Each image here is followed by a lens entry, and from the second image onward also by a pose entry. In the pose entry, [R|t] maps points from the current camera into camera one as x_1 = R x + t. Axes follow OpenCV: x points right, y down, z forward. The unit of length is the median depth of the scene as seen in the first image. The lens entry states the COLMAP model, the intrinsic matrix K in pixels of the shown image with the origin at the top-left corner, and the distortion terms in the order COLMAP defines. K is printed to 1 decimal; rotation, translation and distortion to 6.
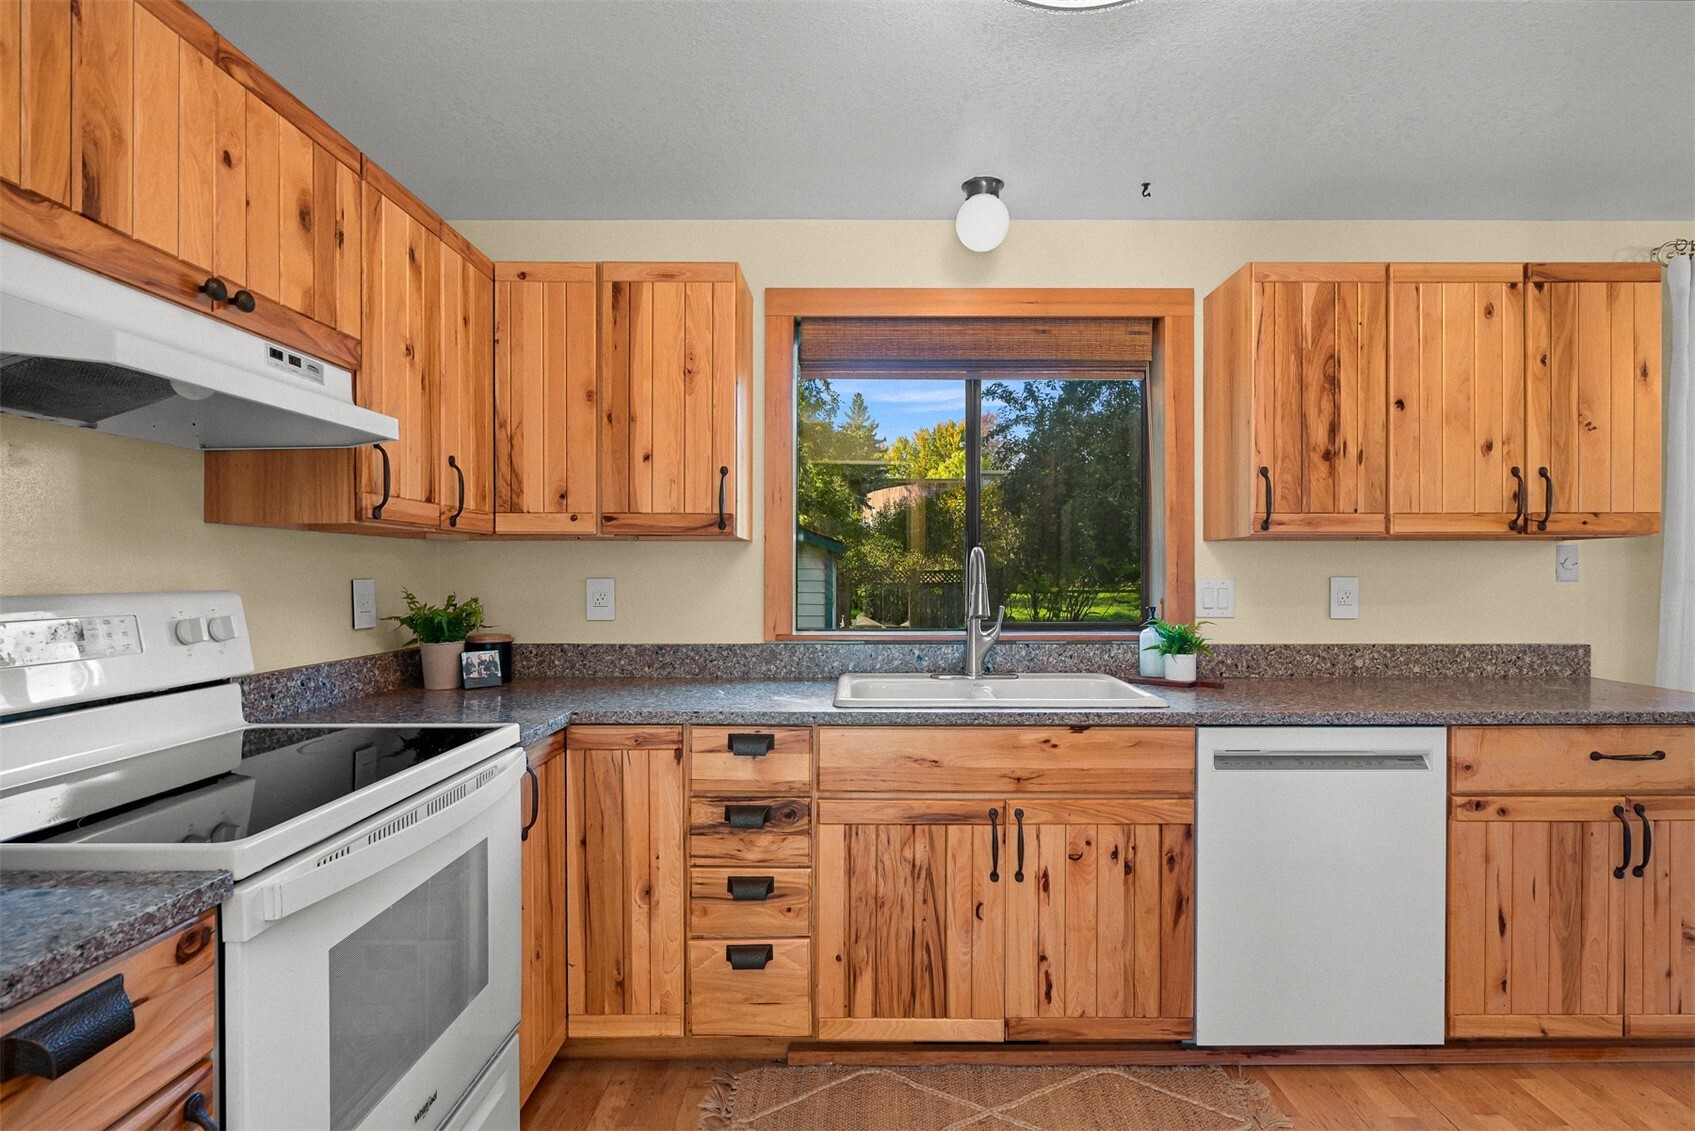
lens RADIAL K [[825.5, 0, 870.7], [0, 825.5, 580.6], [0, 0, 1]] dist [-0.004207, 0.002397]
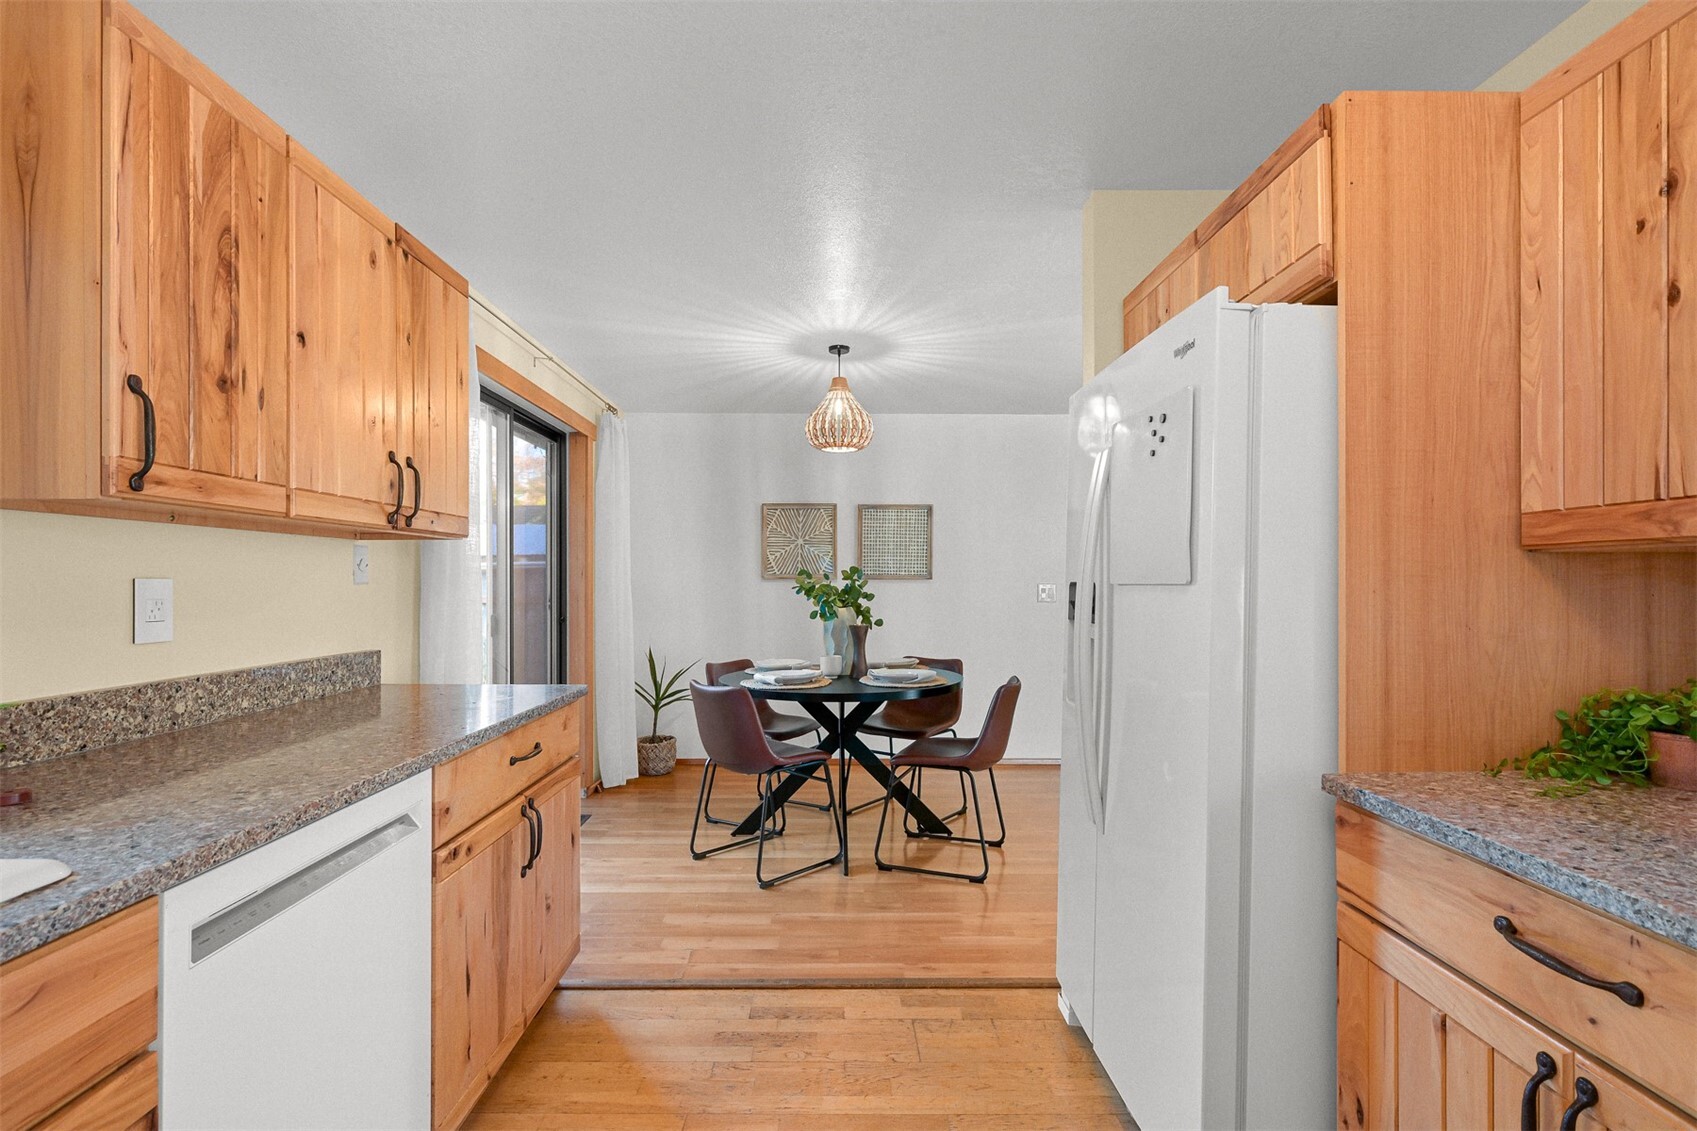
lens RADIAL K [[788.6, 0, 825.0], [0, 788.6, 579.7], [0, 0, 1]] dist [-0.005430, 0.002048]
pose [[0.004294, 0.003470, 0.999985, -0.045348], [0.008081, 0.999961, -0.003505, 0.003793], [-0.999958, 0.008096, 0.004266, 0.545428]]
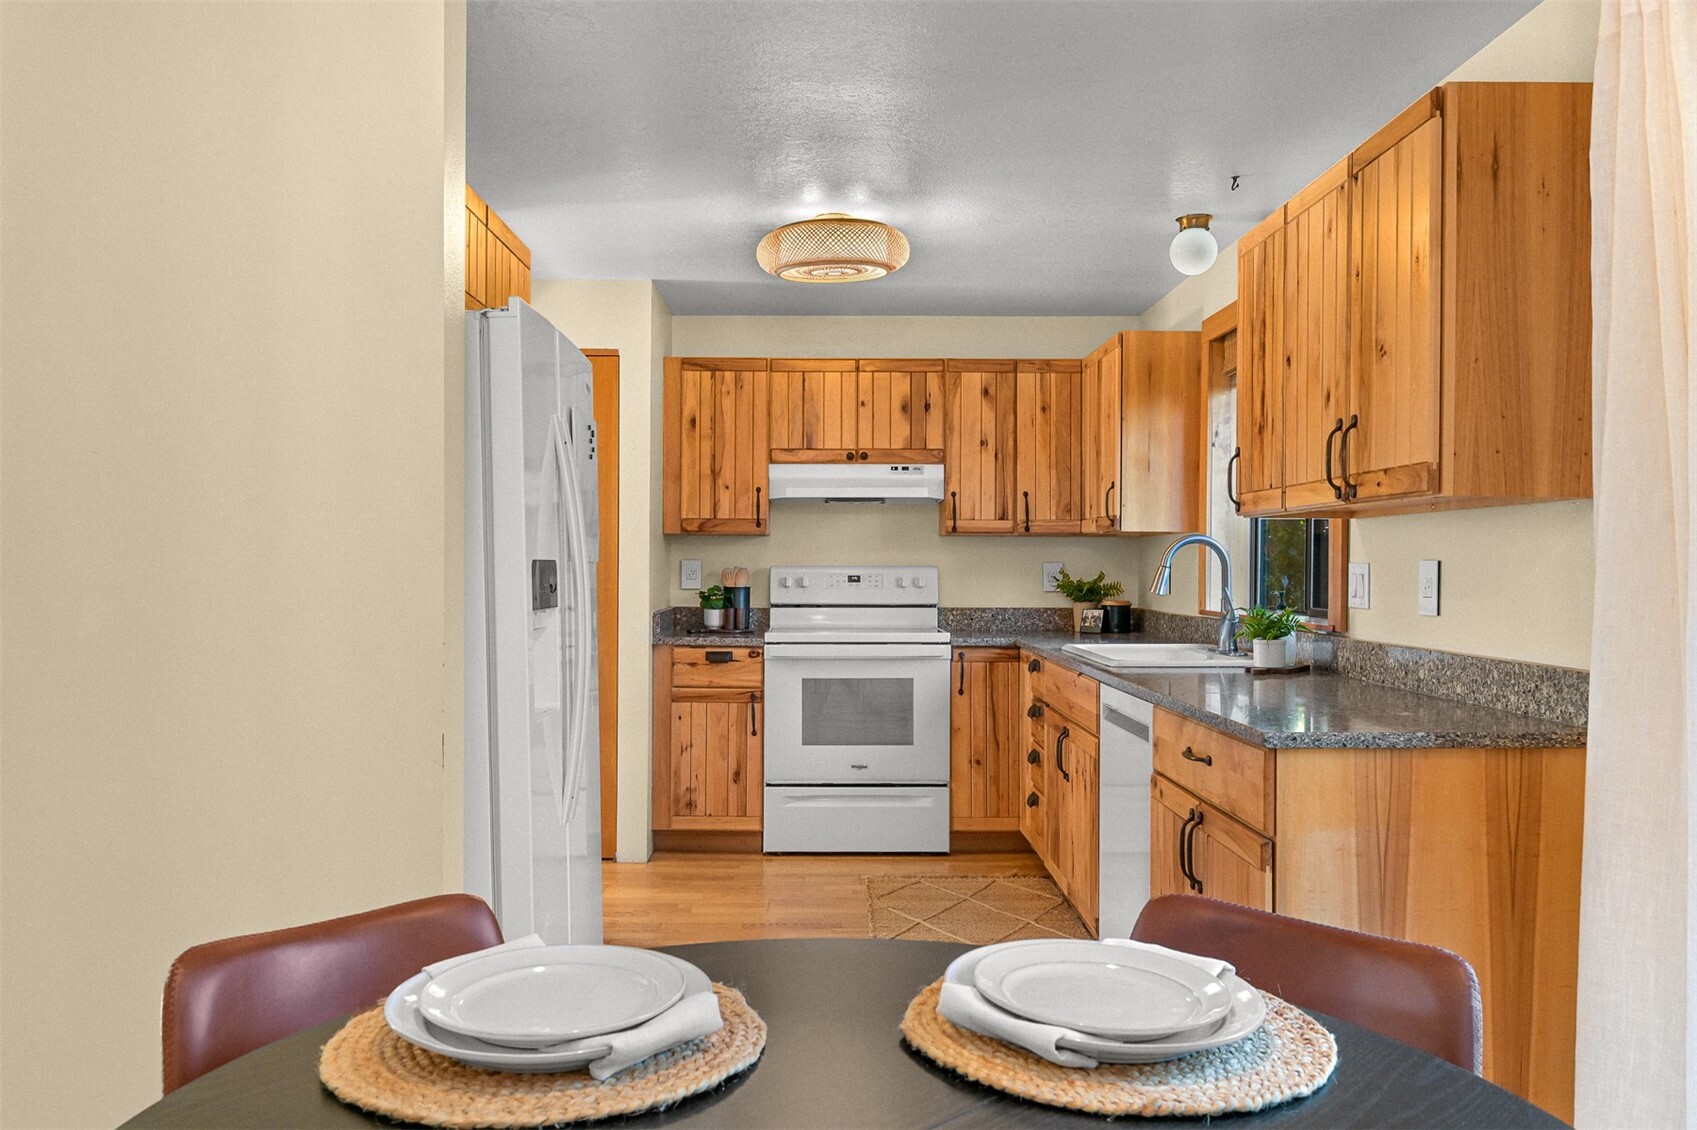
lens RADIAL K [[1260.4, 0, 833.9], [0, 1260.4, 568.6], [0, 0, 1]] dist [-0.000321, -0.001015]
pose [[0.016621, 0.003695, -0.999855, 1.992279], [-0.013823, 0.999898, 0.003466, 0.007857], [0.999766, 0.013763, 0.016671, 0.502993]]
